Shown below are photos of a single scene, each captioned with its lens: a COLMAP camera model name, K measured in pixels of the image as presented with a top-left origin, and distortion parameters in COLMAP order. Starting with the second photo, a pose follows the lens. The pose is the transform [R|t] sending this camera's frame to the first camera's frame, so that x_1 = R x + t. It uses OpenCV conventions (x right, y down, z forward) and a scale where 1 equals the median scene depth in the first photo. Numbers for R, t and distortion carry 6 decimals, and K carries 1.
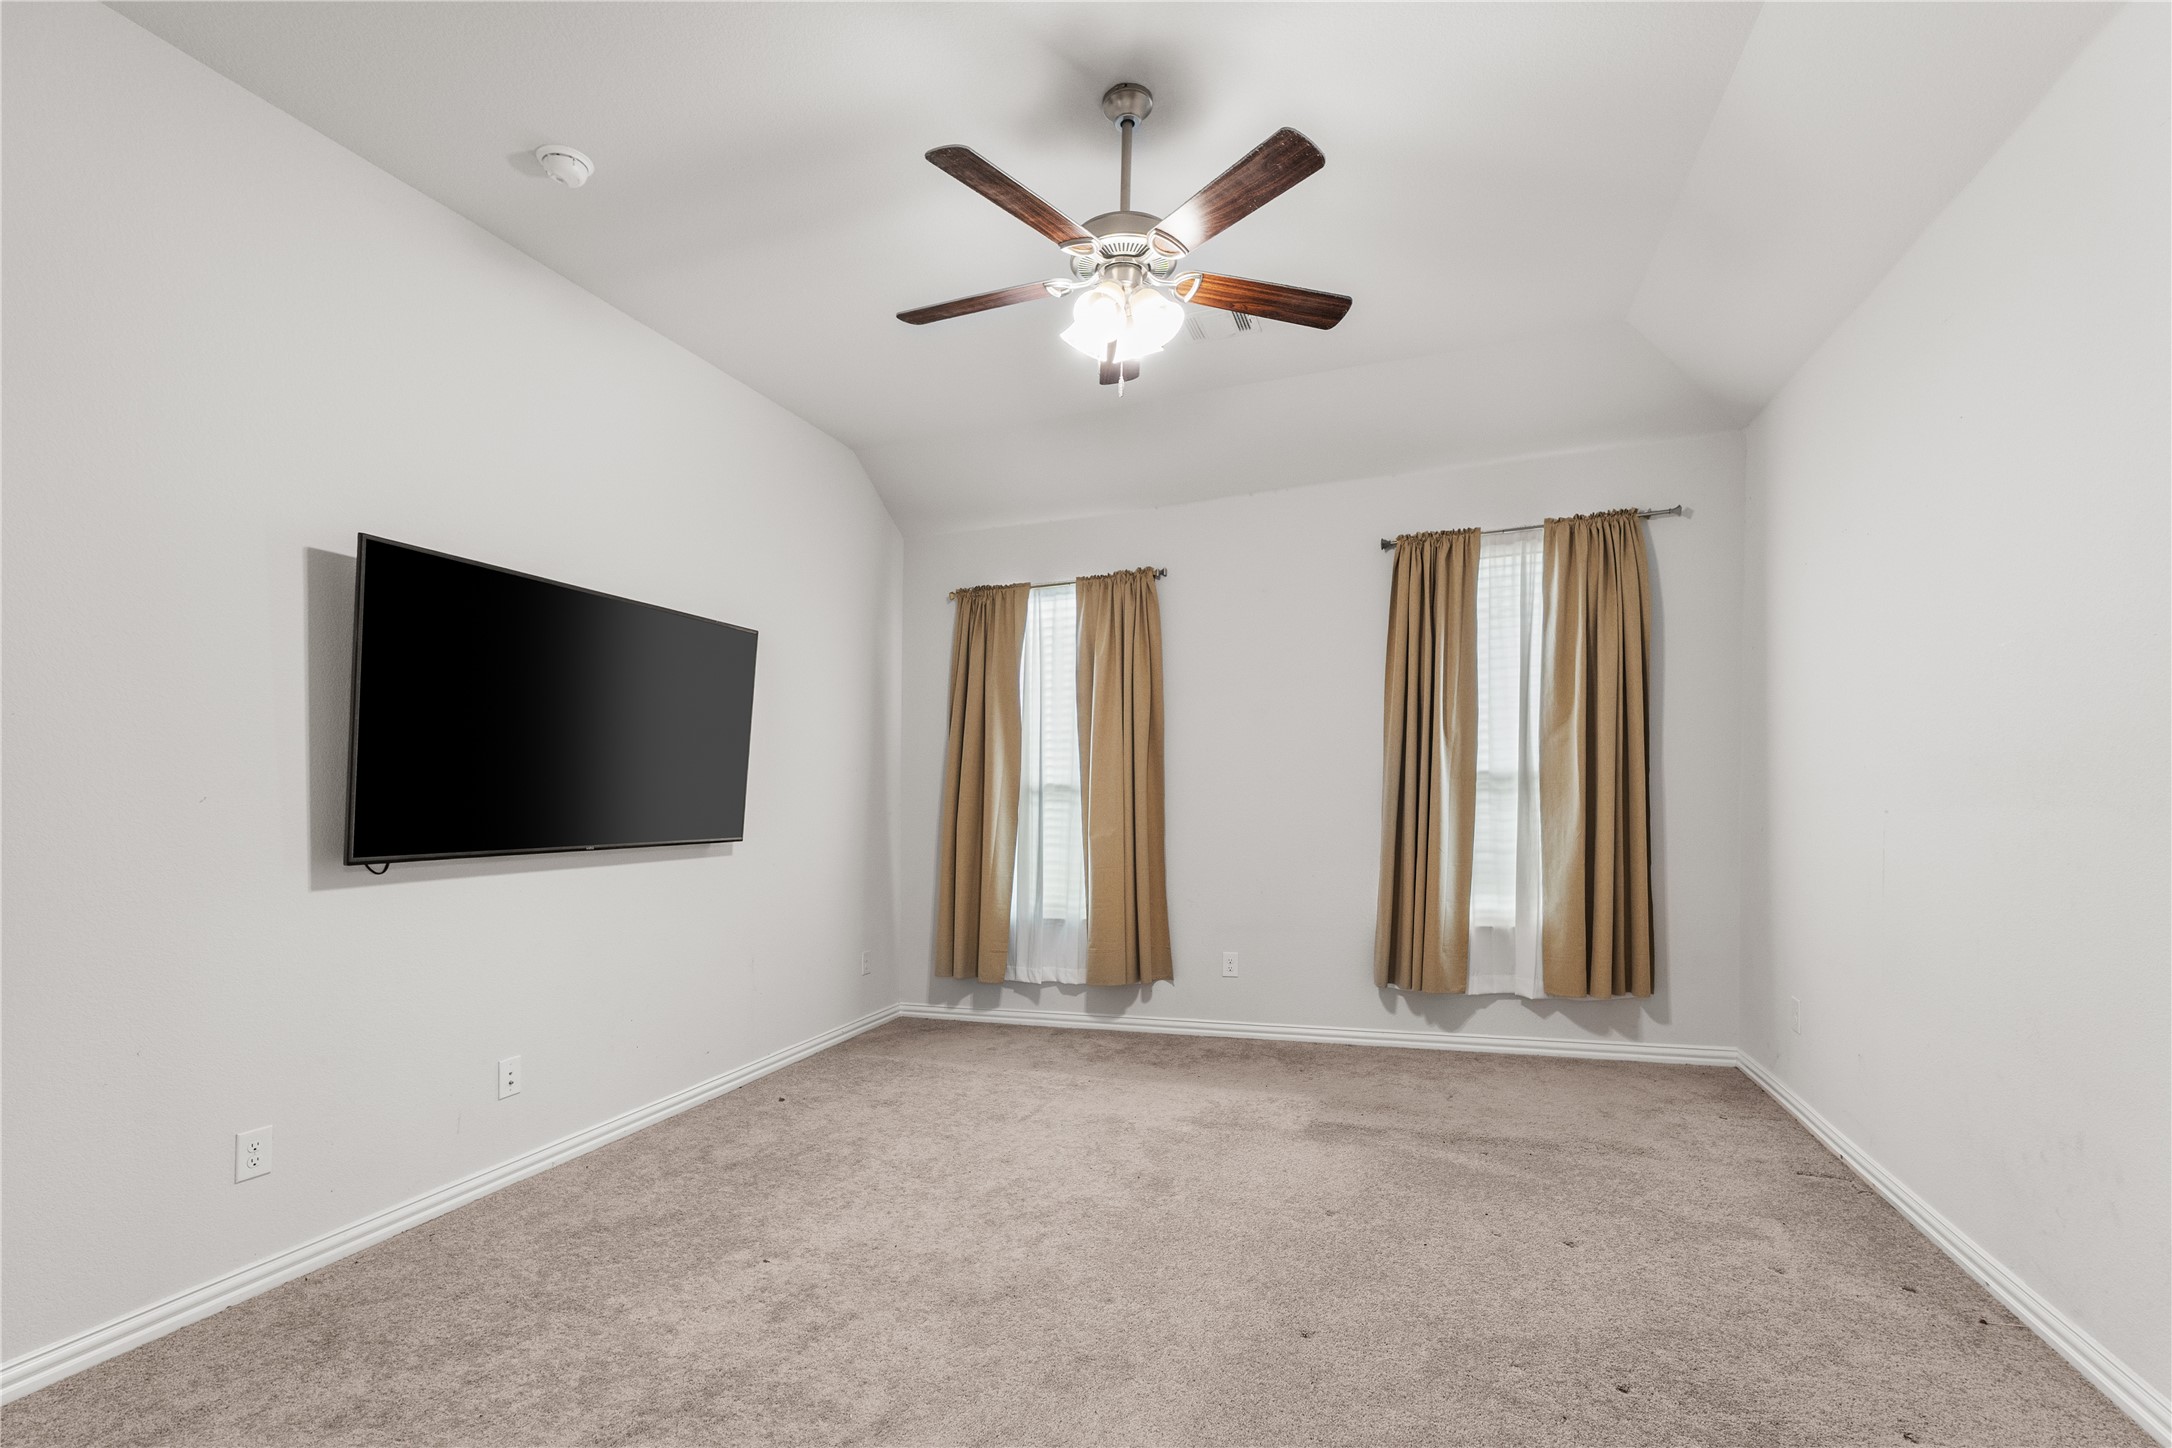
lens RADIAL K [[963.2, 0, 1099.8], [0, 963.2, 798.0], [0, 0, 1]] dist [0.002703, 0.001381]
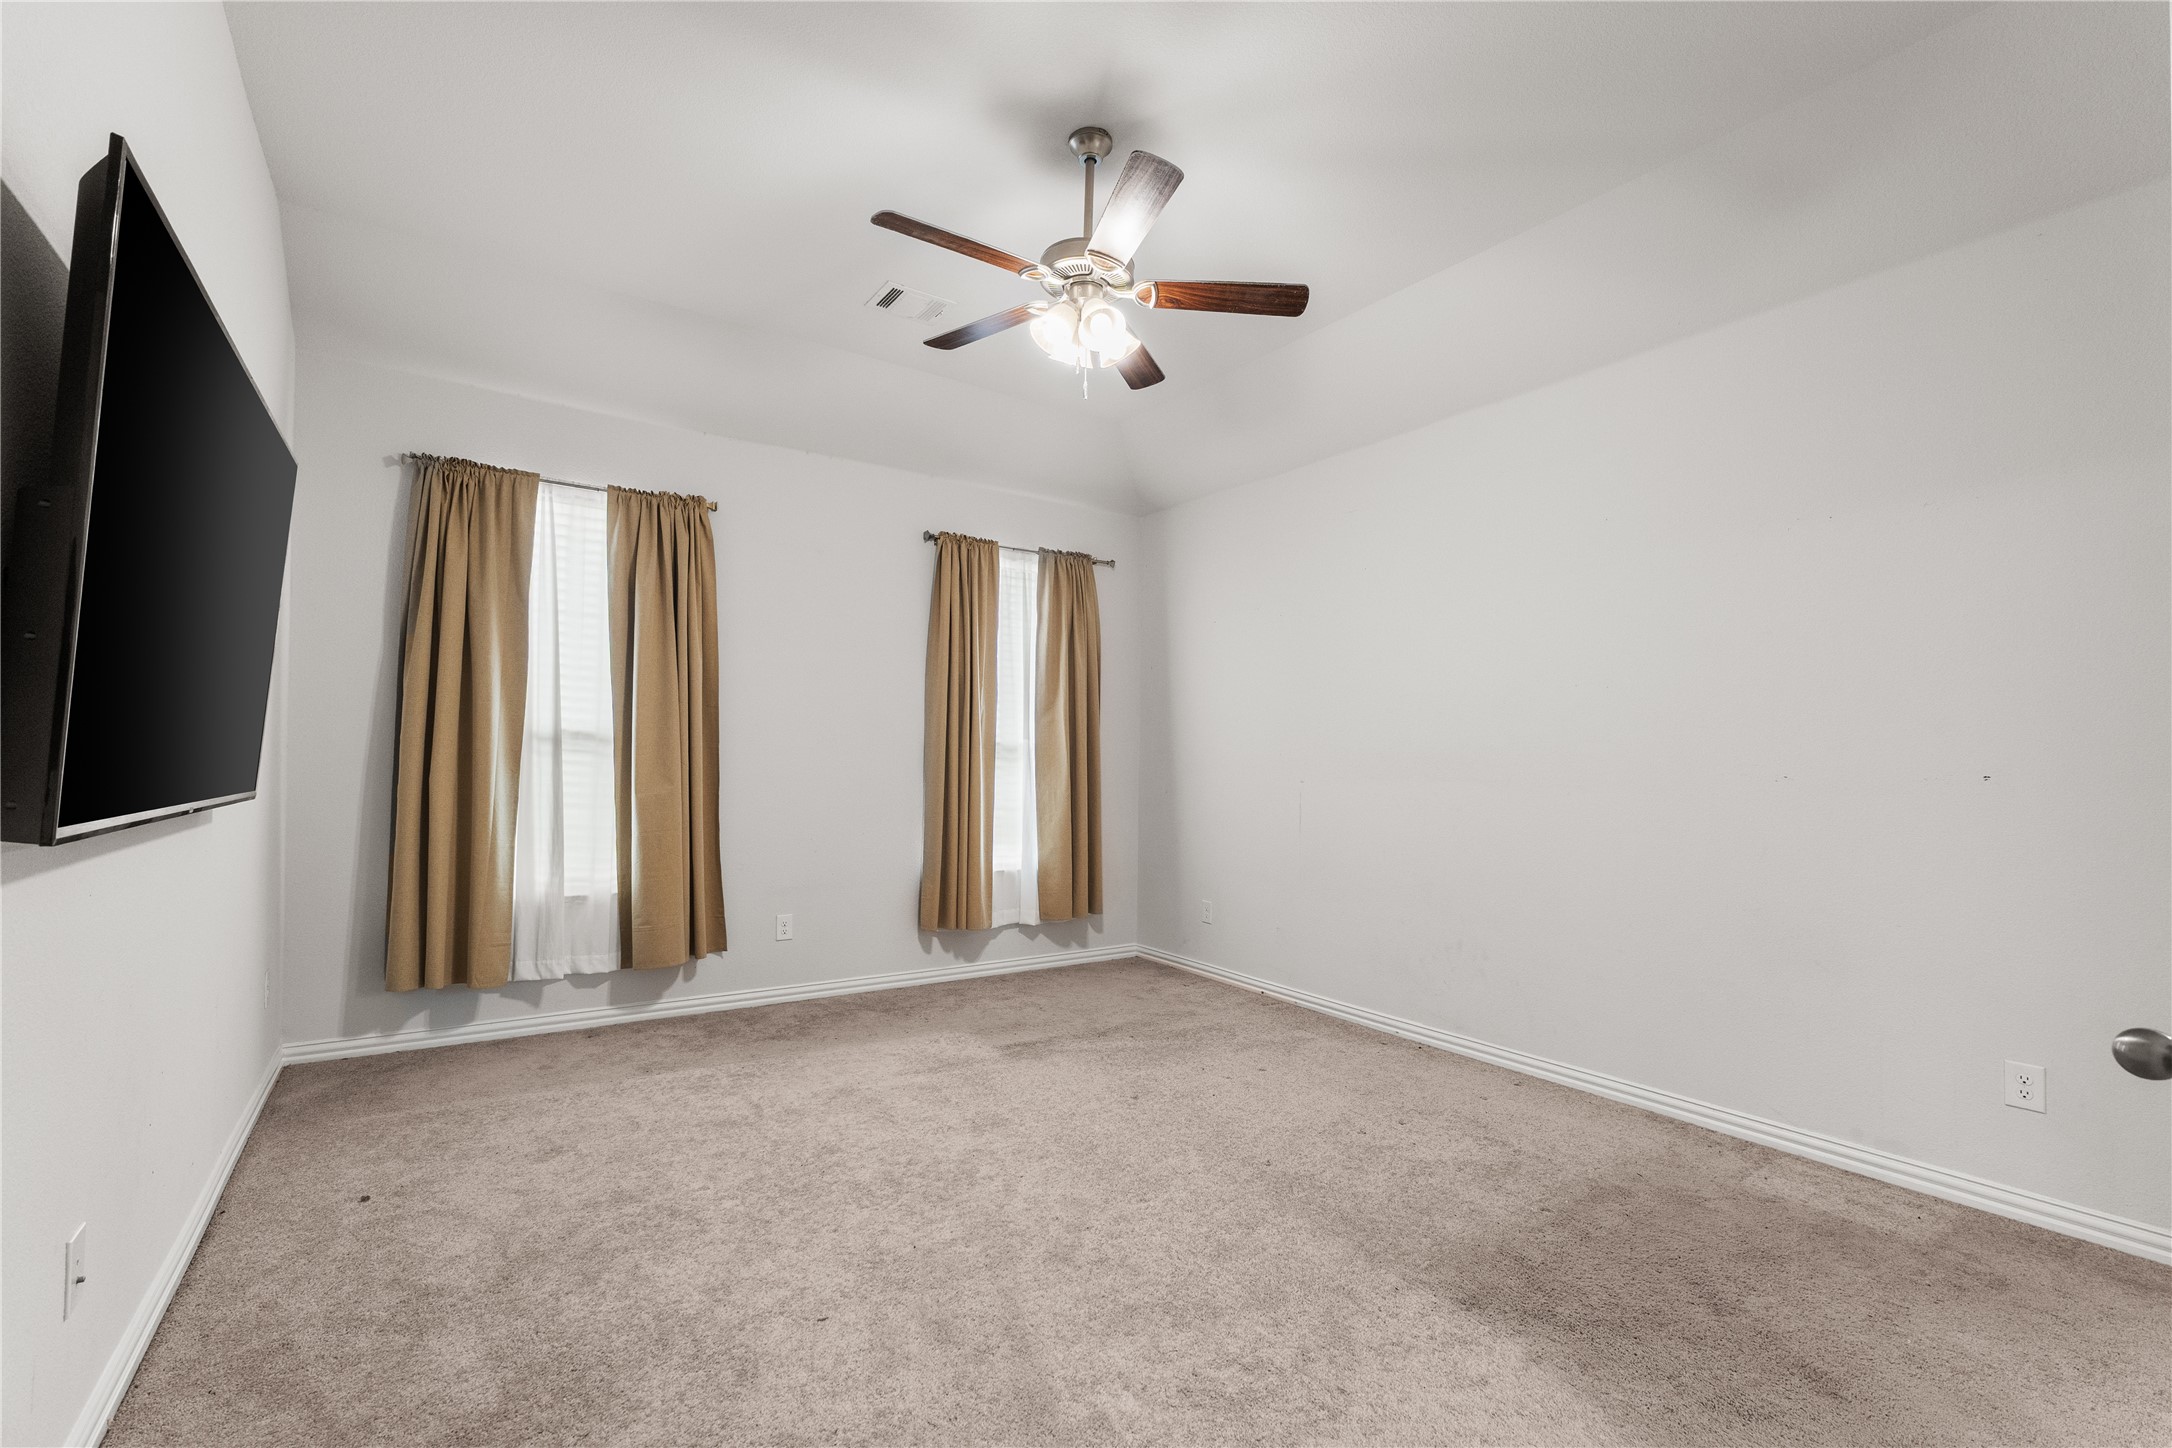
lens RADIAL K [[945.7, 0, 1092.5], [0, 945.7, 745.2], [0, 0, 1]] dist [0.002313, 0.000237]
pose [[0.593316, 0.047119, 0.803589, -0.481195], [-0.033317, 0.998867, -0.033970, 0.012111], [-0.804280, -0.006618, 0.594214, 0.195350]]
